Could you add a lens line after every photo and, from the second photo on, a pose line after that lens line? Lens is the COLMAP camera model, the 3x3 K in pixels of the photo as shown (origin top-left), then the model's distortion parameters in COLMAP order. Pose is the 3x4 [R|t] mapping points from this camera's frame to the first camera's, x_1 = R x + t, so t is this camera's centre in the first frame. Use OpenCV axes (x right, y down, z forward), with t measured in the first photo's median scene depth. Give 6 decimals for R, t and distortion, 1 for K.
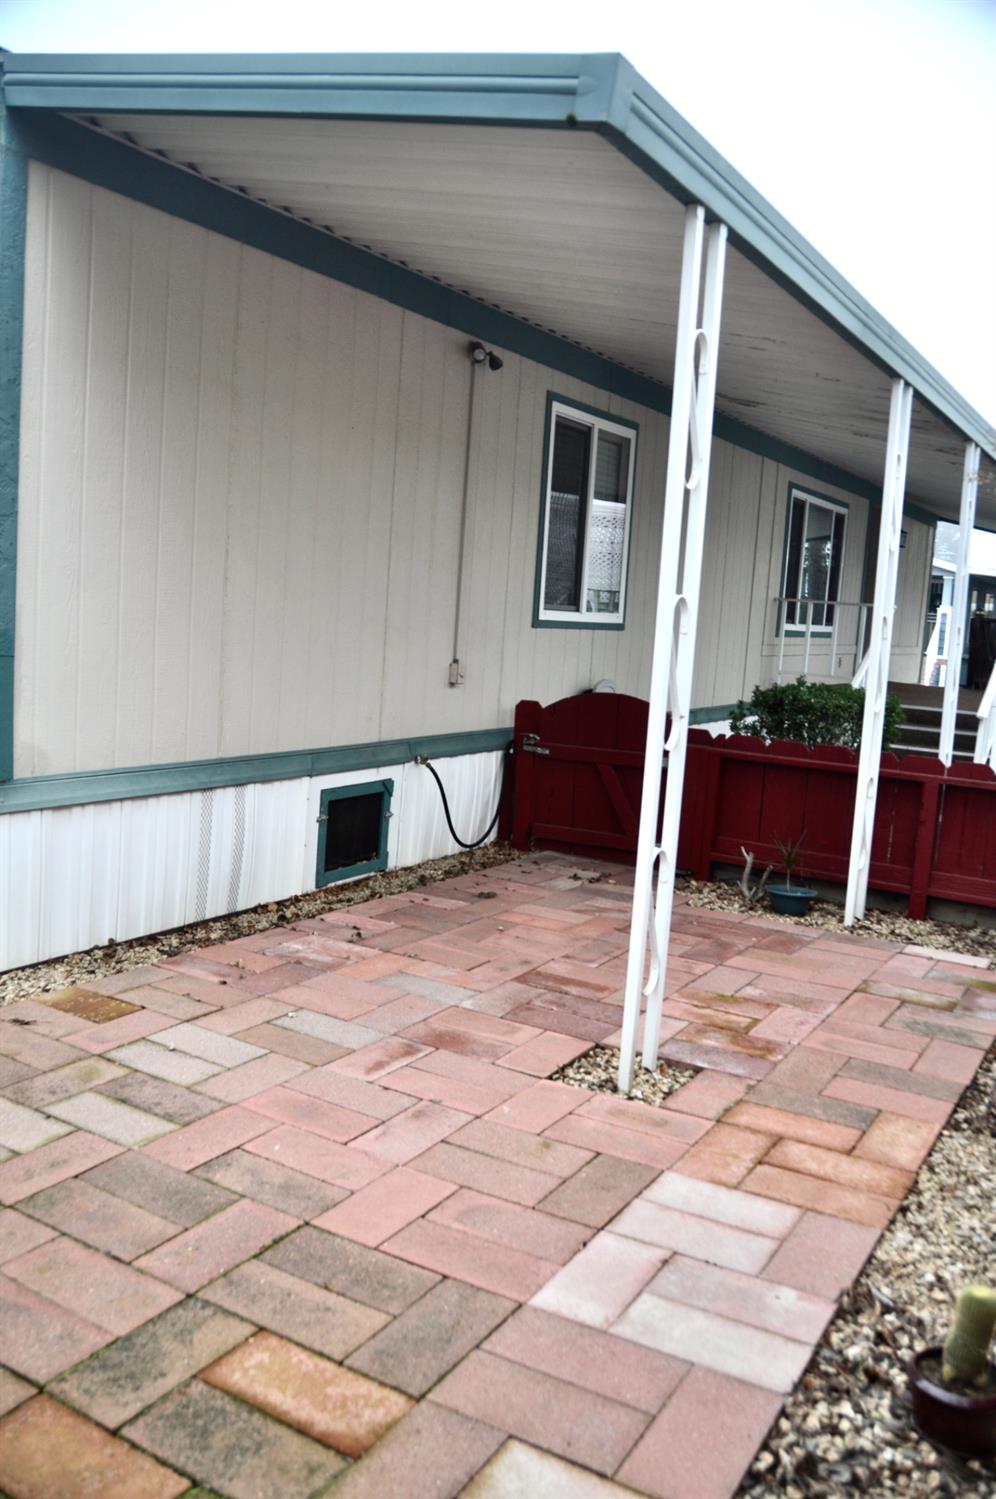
lens RADIAL K [[1173.5, 0, 494.7], [0, 1173.5, 754.3], [0, 0, 1]] dist [-0.161279, 0.125230]
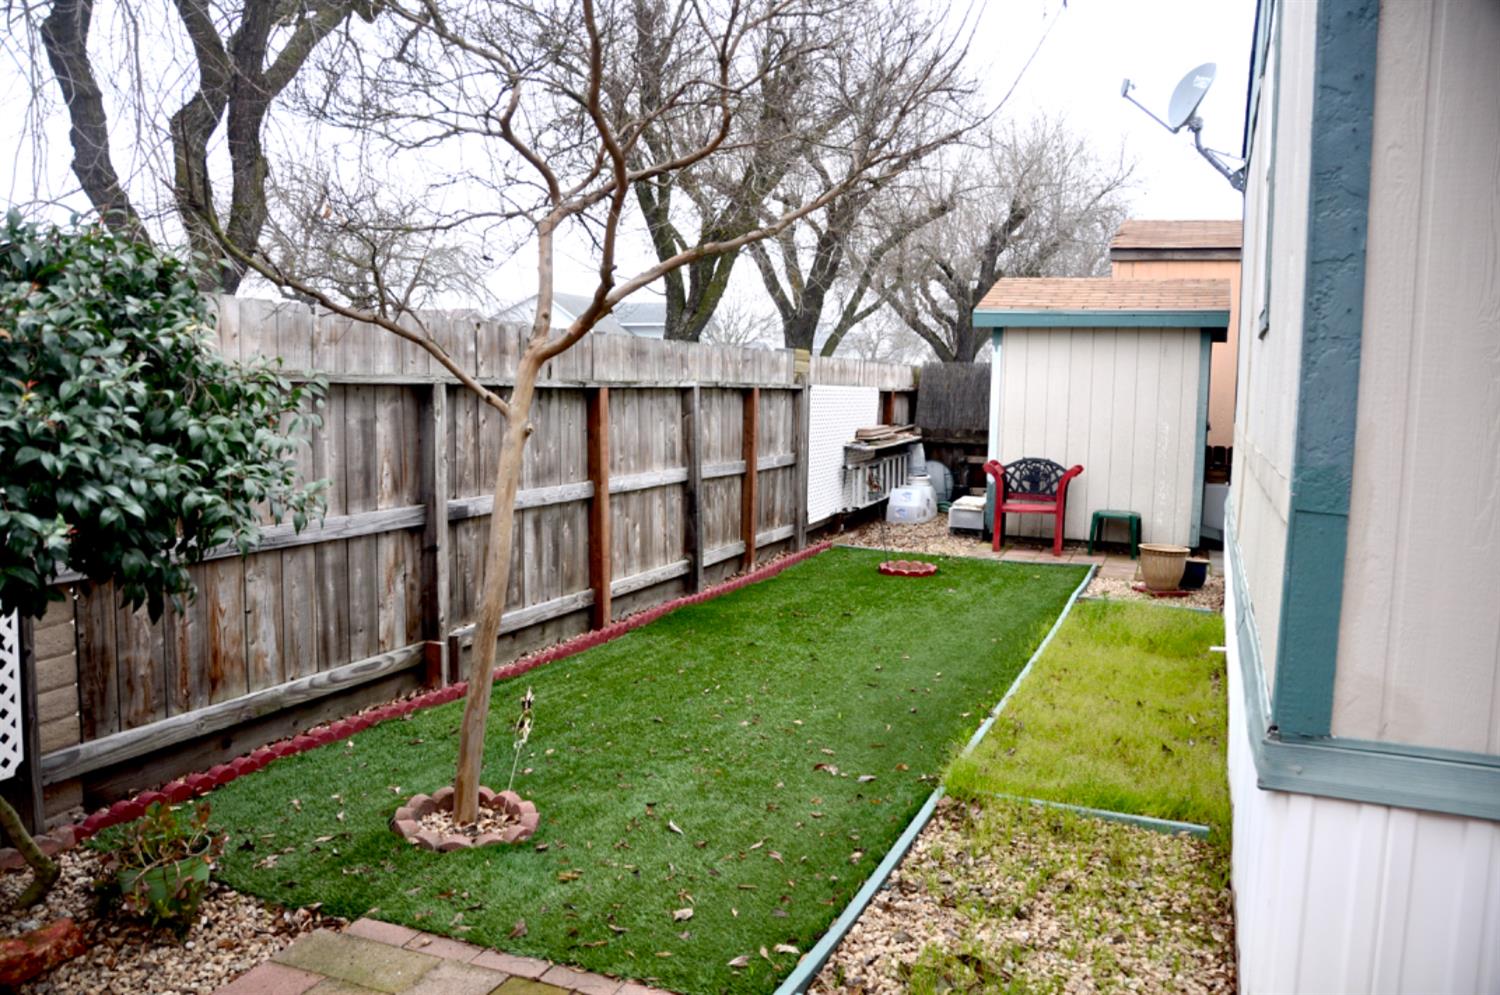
lens RADIAL K [[1174.3, 0, 750.2], [0, 1174.3, 501.7], [0, 0, 1]] dist [-0.161279, 0.125230]
pose [[0.160428, 0.047309, -0.985913, 0.066808], [-0.137628, 0.990165, 0.025118, -0.066276], [0.977405, 0.131660, 0.165361, 0.624581]]
